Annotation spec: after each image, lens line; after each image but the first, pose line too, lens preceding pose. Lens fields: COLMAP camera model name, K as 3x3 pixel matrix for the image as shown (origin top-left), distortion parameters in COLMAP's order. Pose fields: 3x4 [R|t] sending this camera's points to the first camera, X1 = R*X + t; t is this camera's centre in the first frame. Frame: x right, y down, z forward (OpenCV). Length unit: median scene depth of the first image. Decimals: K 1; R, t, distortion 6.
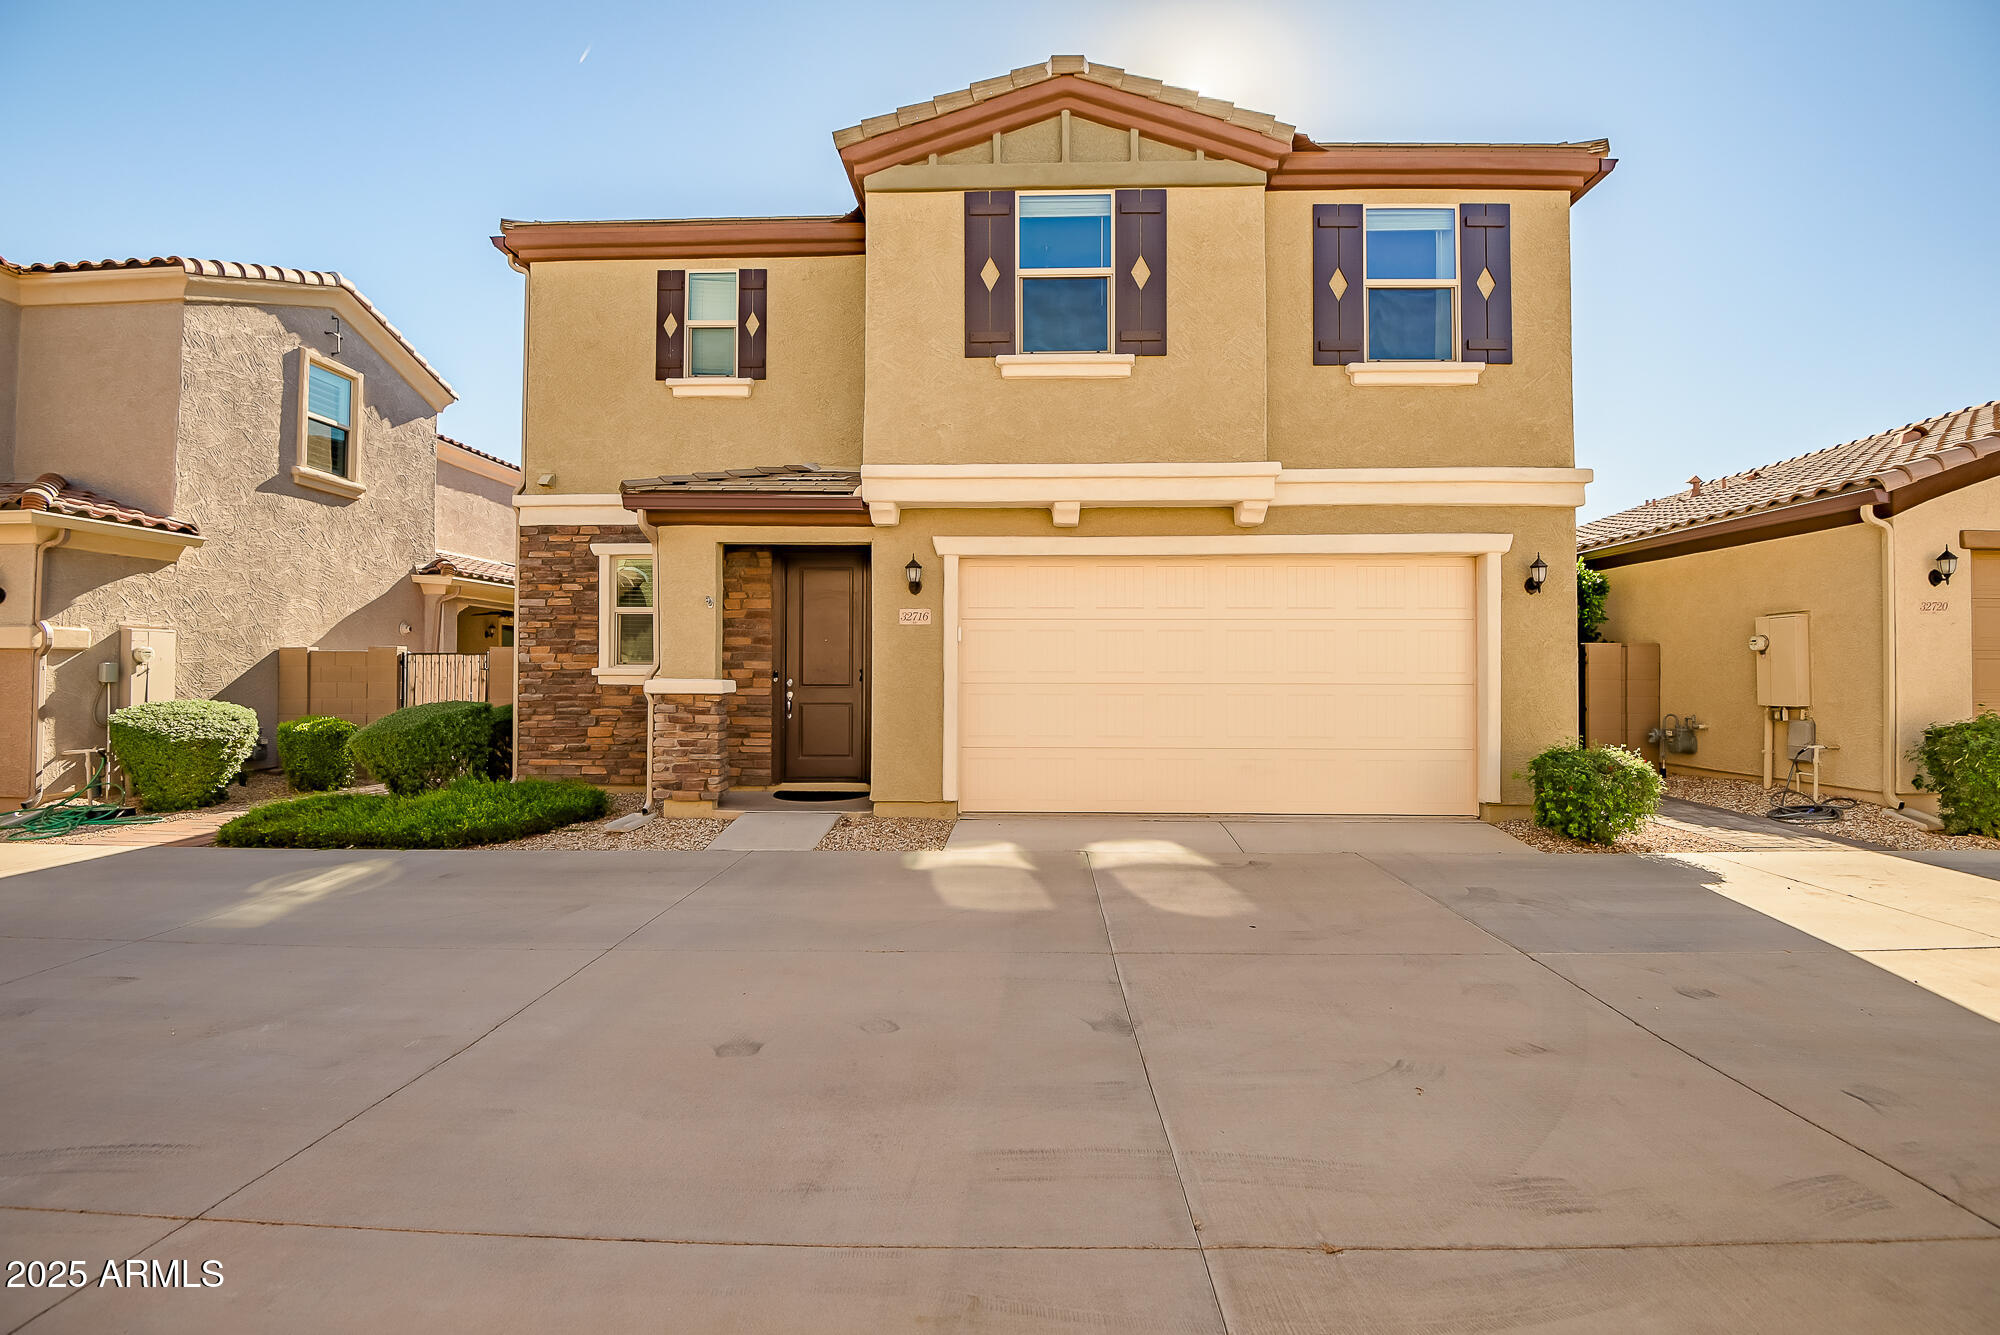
lens RADIAL K [[928.2, 0, 1012.2], [0, 928.2, 664.1], [0, 0, 1]] dist [-0.041609, -0.001606]
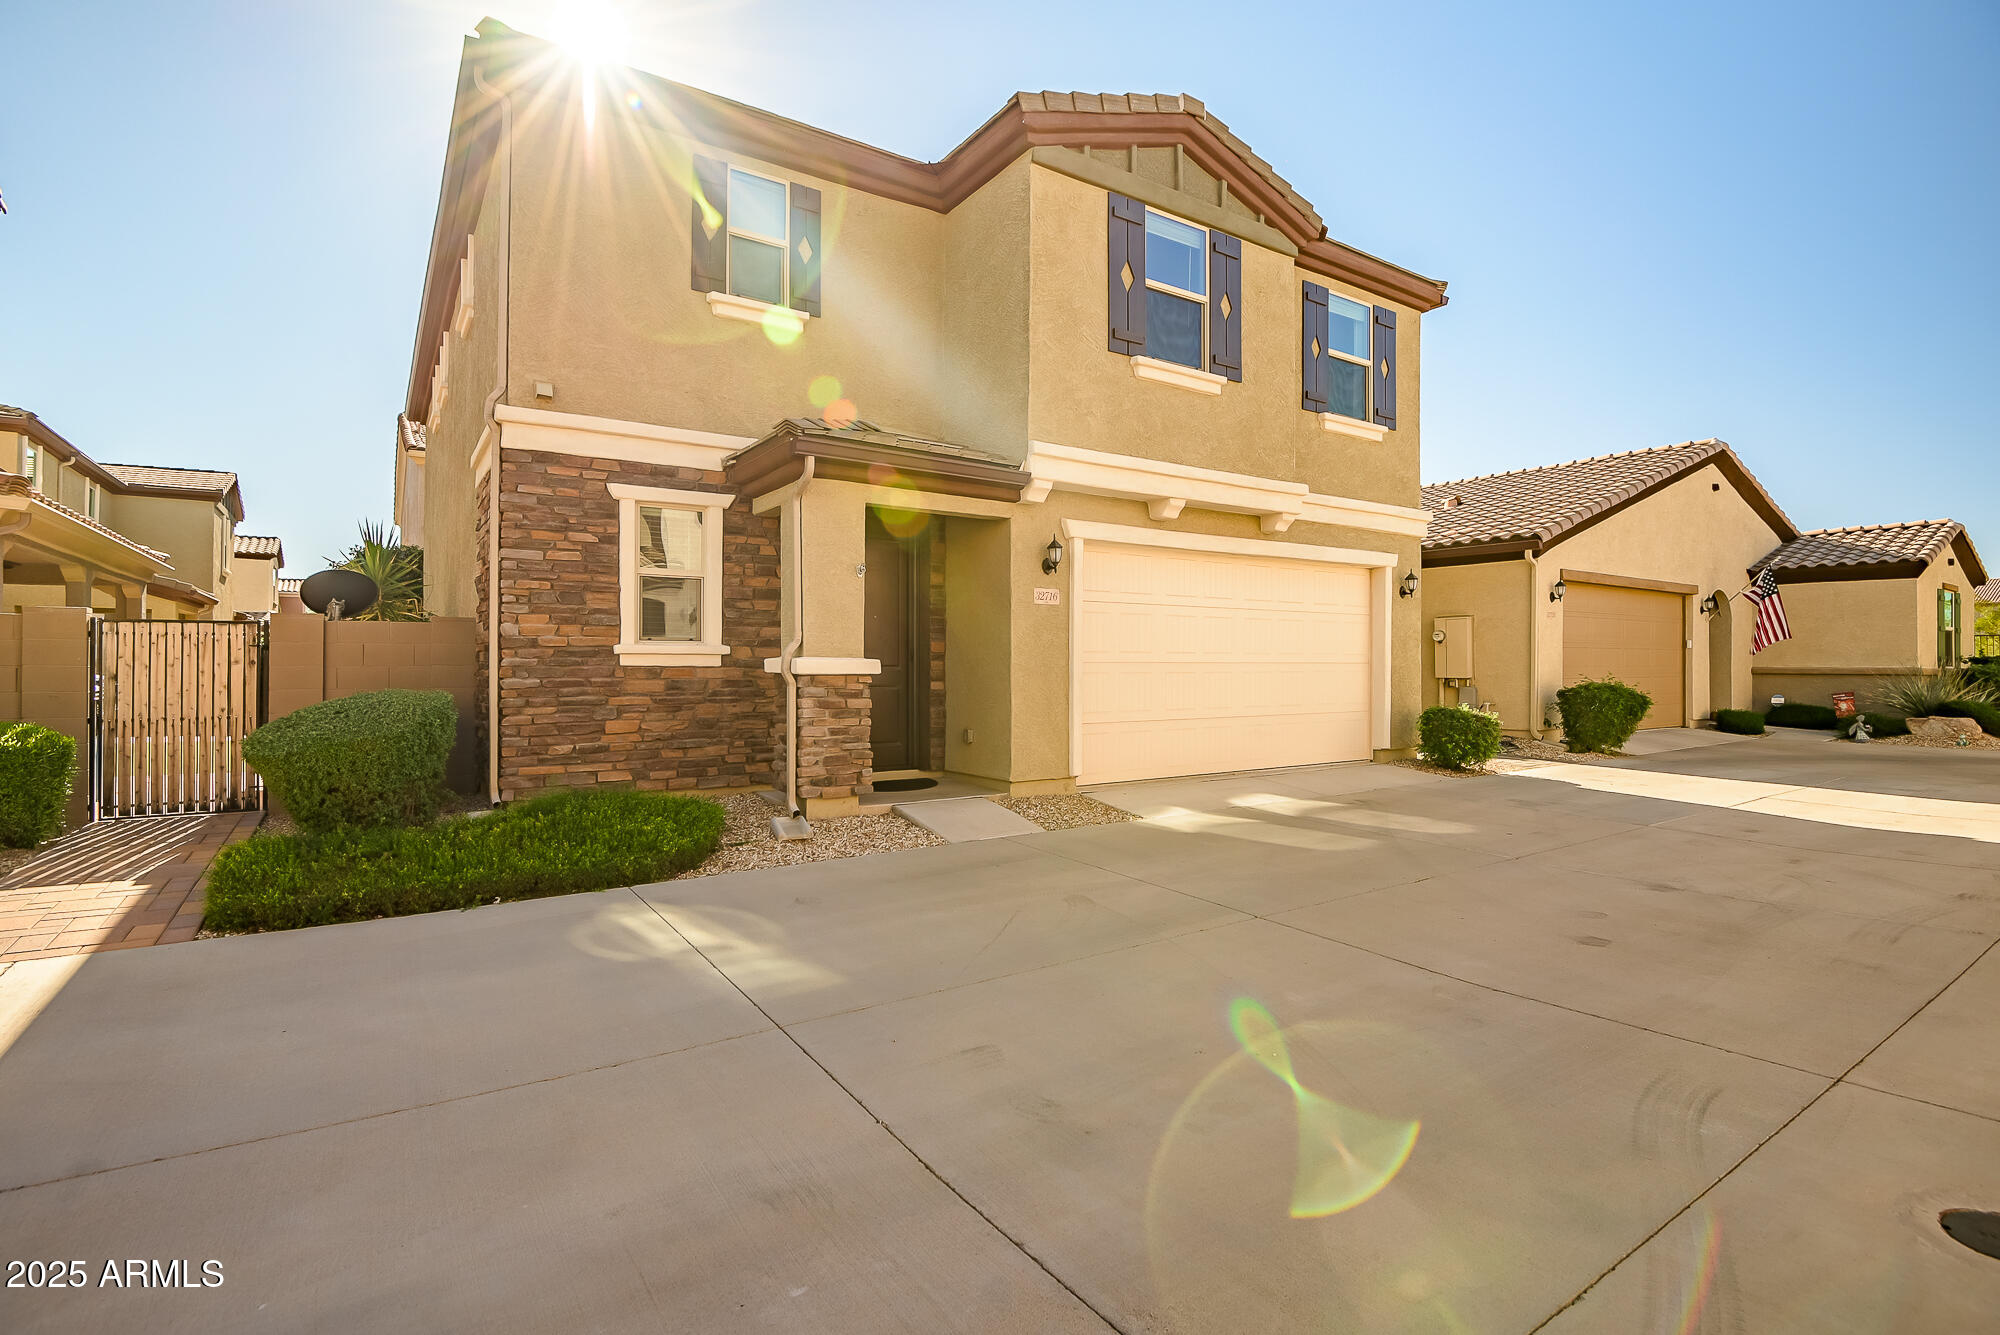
lens RADIAL K [[928.2, 0, 1011.3], [0, 928.2, 663.5], [0, 0, 1]] dist [-0.041609, -0.001606]
pose [[0.814326, -0.001522, 0.580406, -0.723999], [-0.006094, 0.999919, 0.011173, 0.011193], [-0.580376, -0.012635, 0.814251, 0.200293]]
